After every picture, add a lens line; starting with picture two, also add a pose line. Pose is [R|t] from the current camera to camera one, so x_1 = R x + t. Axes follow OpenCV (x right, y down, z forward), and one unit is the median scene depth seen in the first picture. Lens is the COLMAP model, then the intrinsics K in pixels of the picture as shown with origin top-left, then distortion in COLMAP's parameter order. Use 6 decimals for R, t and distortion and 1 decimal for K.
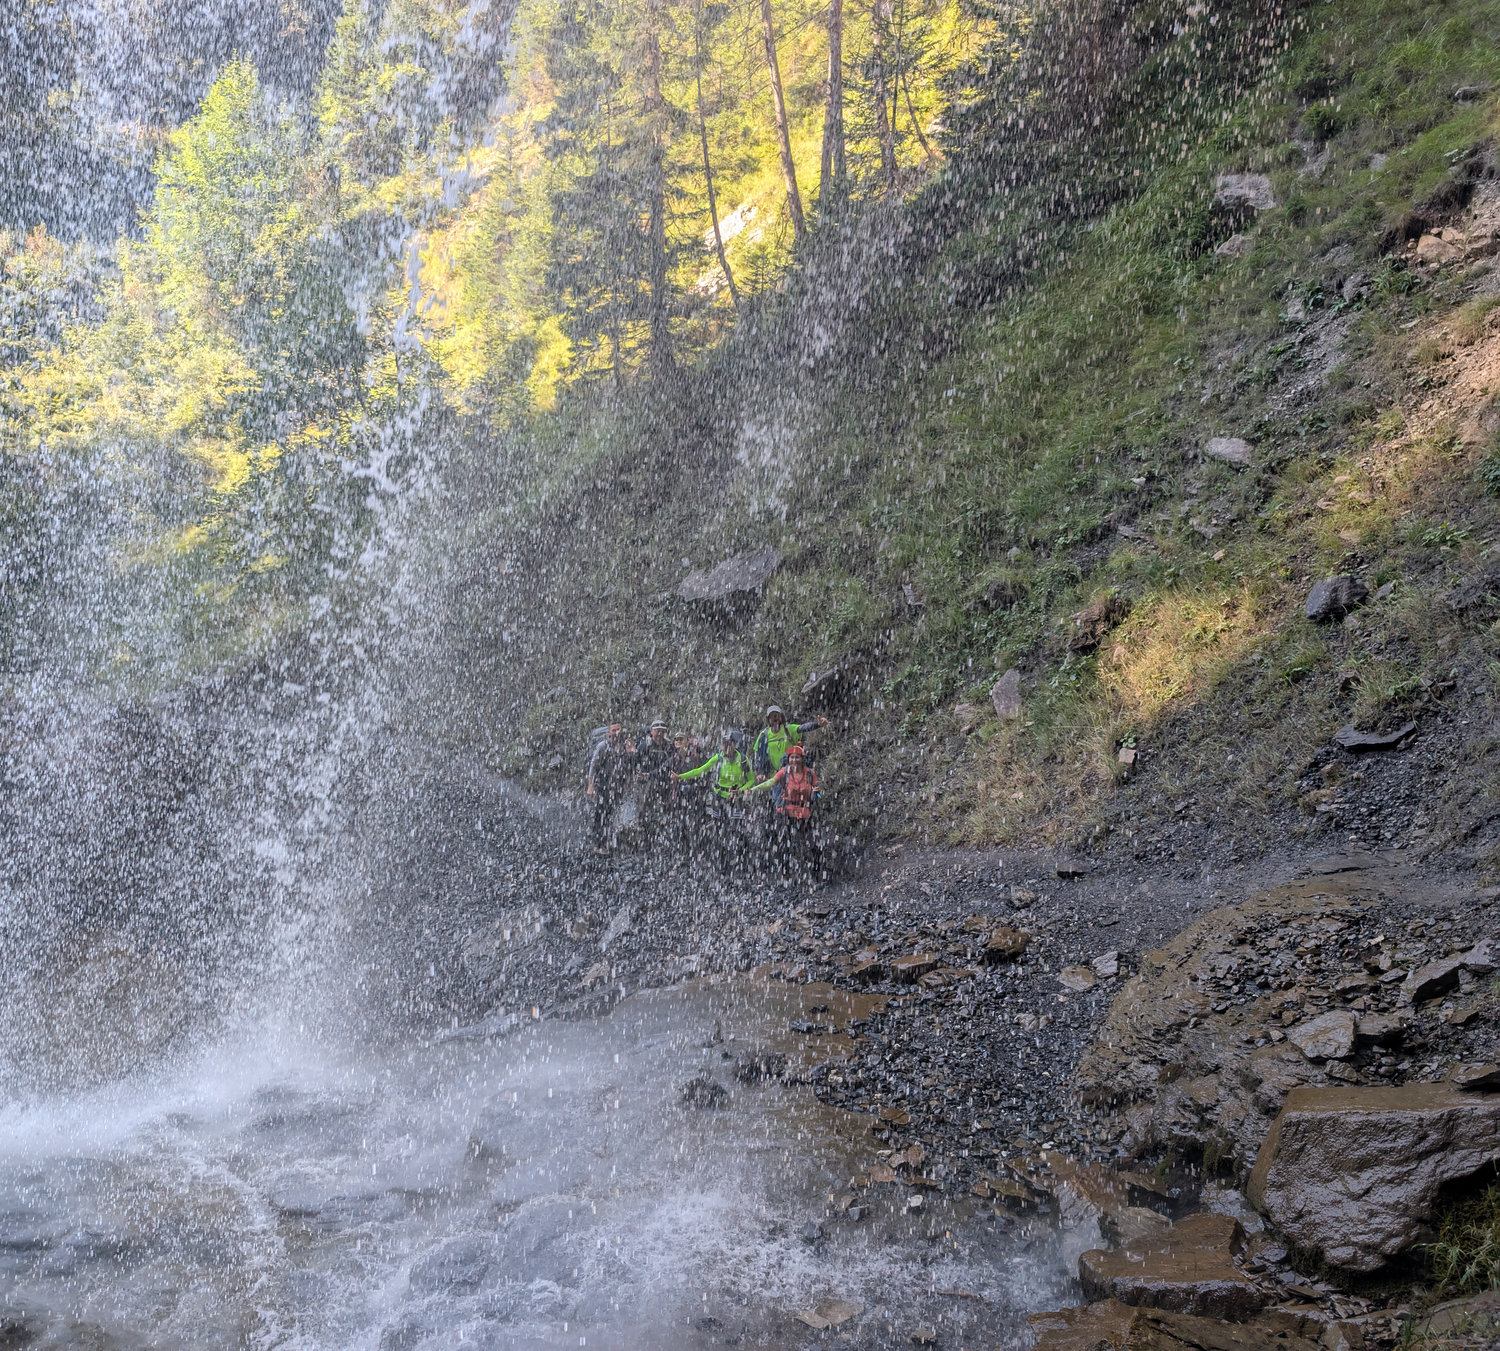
lens RADIAL K [[1212.2, 0, 750.0], [0, 1212.2, 675.5], [0, 0, 1]] dist [0.032469, 0.000551]
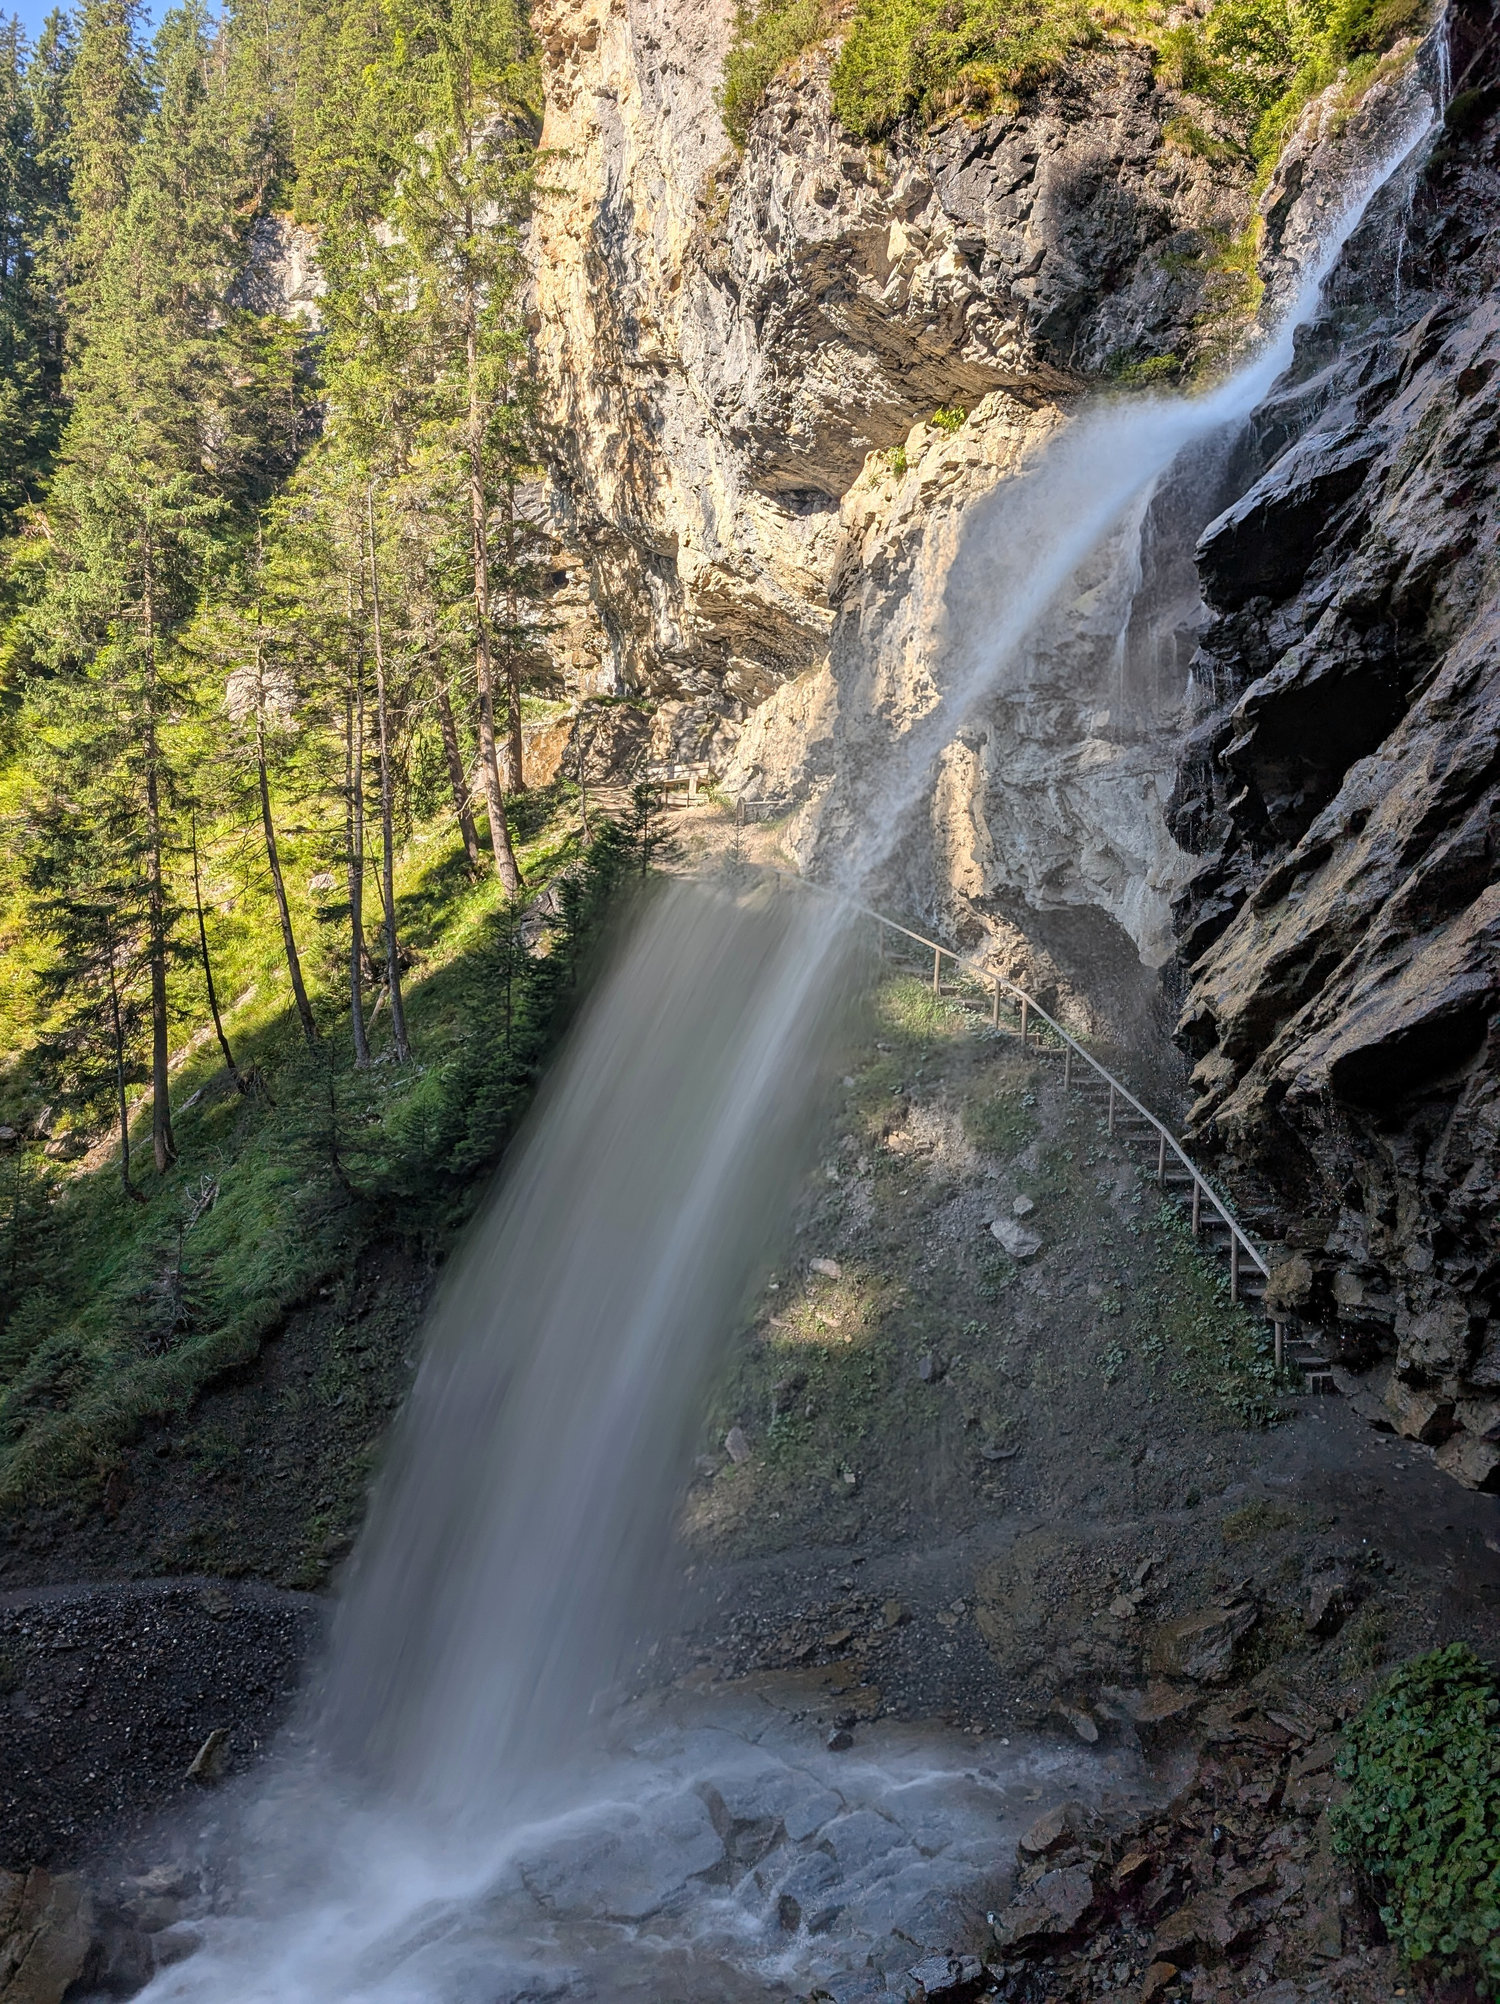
lens RADIAL K [[1459.4, 0, 753.1], [0, 1459.4, 976.8], [0, 0, 1]] dist [0.019989, 0.000720]
pose [[0.734114, -0.009565, 0.678959, -1.221623], [0.121742, 0.985553, -0.117749, -0.418285], [-0.668023, 0.169099, 0.724673, -0.528476]]
